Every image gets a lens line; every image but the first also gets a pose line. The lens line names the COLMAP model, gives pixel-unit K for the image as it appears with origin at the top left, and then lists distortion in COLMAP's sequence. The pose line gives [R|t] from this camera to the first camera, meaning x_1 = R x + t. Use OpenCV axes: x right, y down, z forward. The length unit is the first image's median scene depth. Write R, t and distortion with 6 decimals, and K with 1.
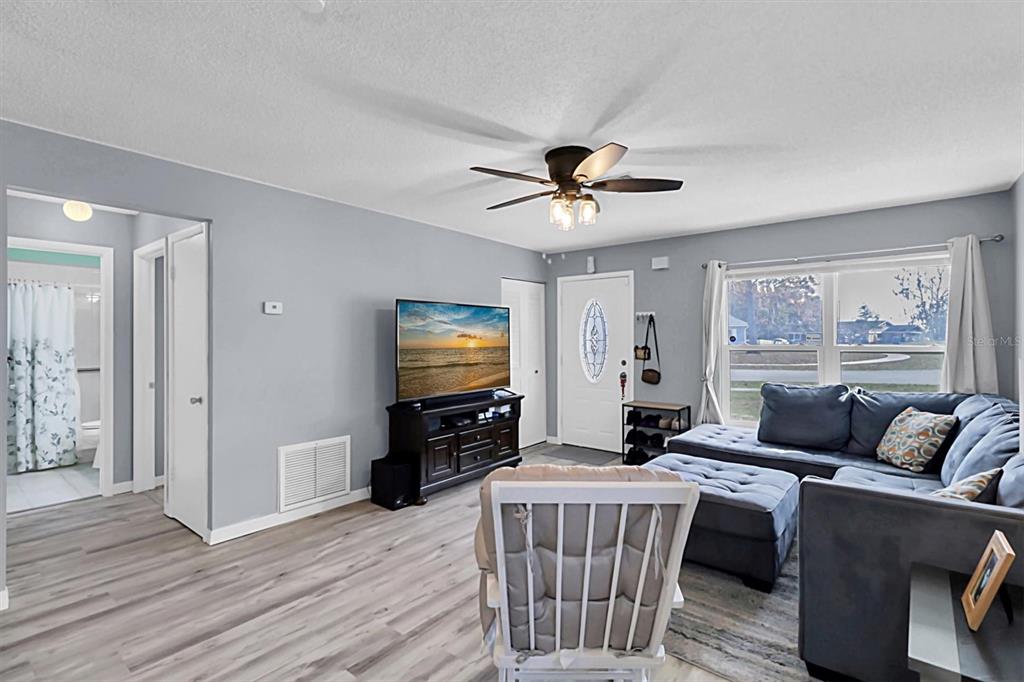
lens RADIAL K [[483.3, 0, 520.4], [0, 483.3, 340.5], [0, 0, 1]] dist [0.002816, -0.000414]
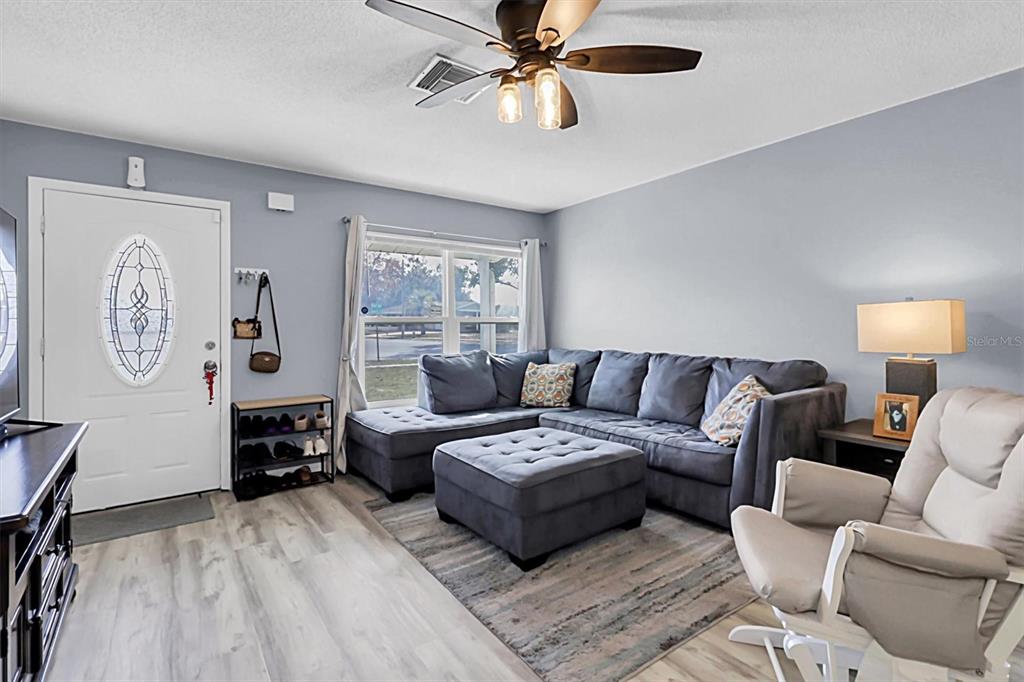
lens RADIAL K [[483.3, 0, 514.2], [0, 483.3, 319.4], [0, 0, 1]] dist [0.002816, -0.000414]
pose [[0.235490, 0.008392, 0.971840, -0.387973], [0.009421, 0.999896, -0.010917, 0.029093], [-0.971831, 0.011726, 0.235387, 0.598917]]
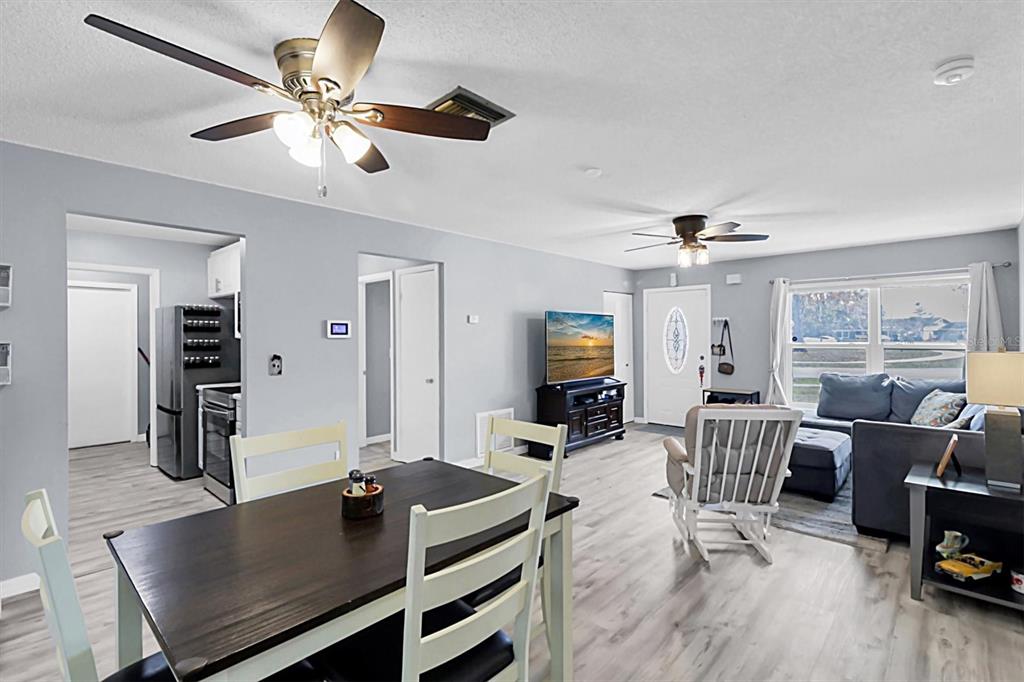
lens RADIAL K [[483.3, 0, 508.4], [0, 483.3, 339.7], [0, 0, 1]] dist [0.002816, -0.000414]
pose [[0.996177, -0.002184, -0.087329, -0.227825], [0.002396, 0.999994, 0.002323, -0.006737], [0.087323, -0.002523, 0.996177, -0.381322]]
